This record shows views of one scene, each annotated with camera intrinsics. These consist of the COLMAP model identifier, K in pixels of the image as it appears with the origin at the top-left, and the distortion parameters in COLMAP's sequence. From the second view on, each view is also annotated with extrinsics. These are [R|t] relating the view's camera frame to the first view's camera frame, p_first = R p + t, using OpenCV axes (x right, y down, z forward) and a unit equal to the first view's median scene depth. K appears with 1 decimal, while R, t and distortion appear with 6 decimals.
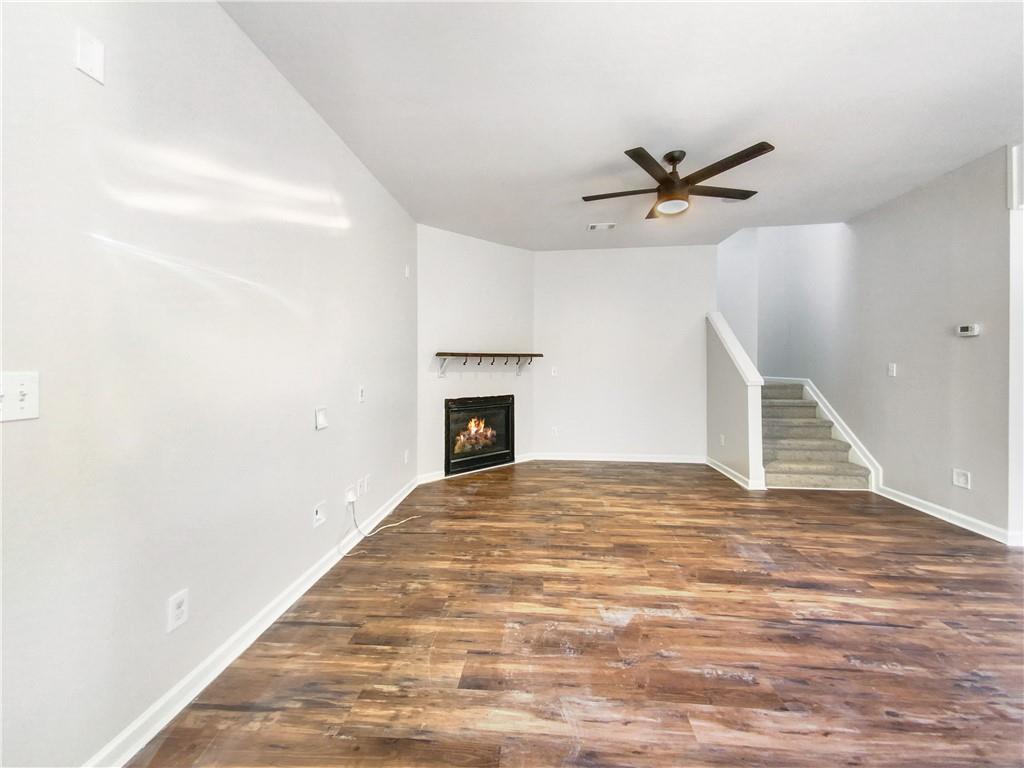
lens RADIAL K [[418.7, 0, 509.9], [0, 418.7, 364.7], [0, 0, 1]] dist [0.050179, -0.011437]
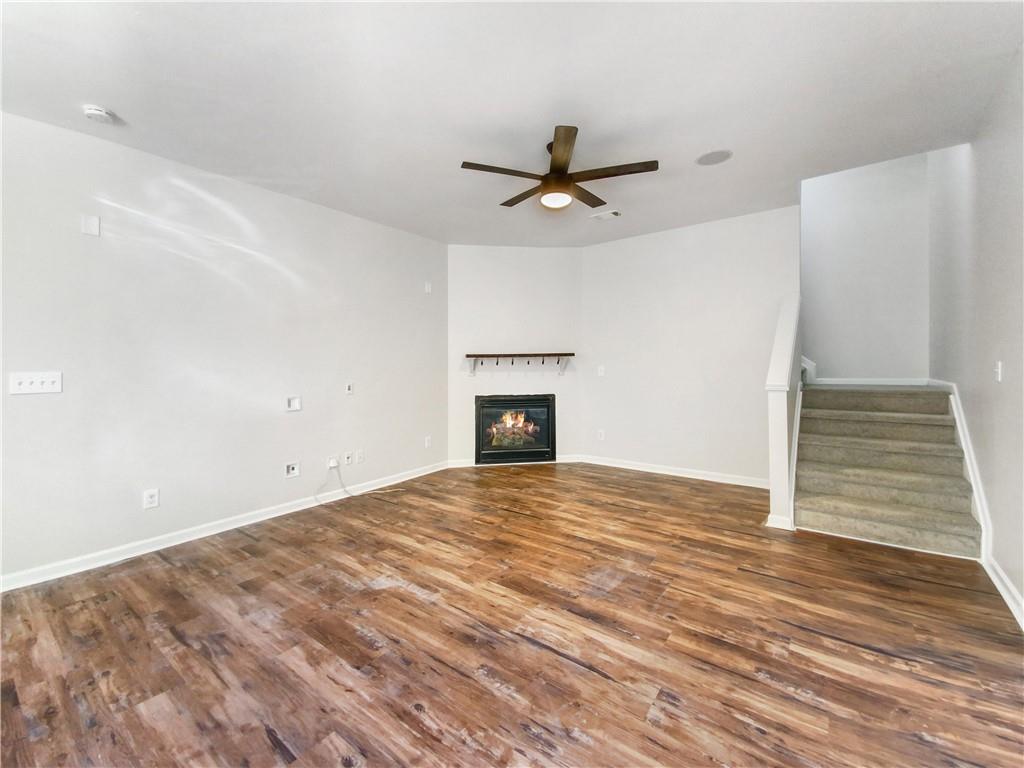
lens RADIAL K [[428.6, 0, 508.6], [0, 428.6, 361.4], [0, 0, 1]] dist [0.031187, -0.014608]
pose [[0.841025, -0.010003, -0.540903, 0.873357], [0.008866, 0.999950, -0.004707, -0.005221], [0.540923, -0.000836, 0.841072, 0.138148]]
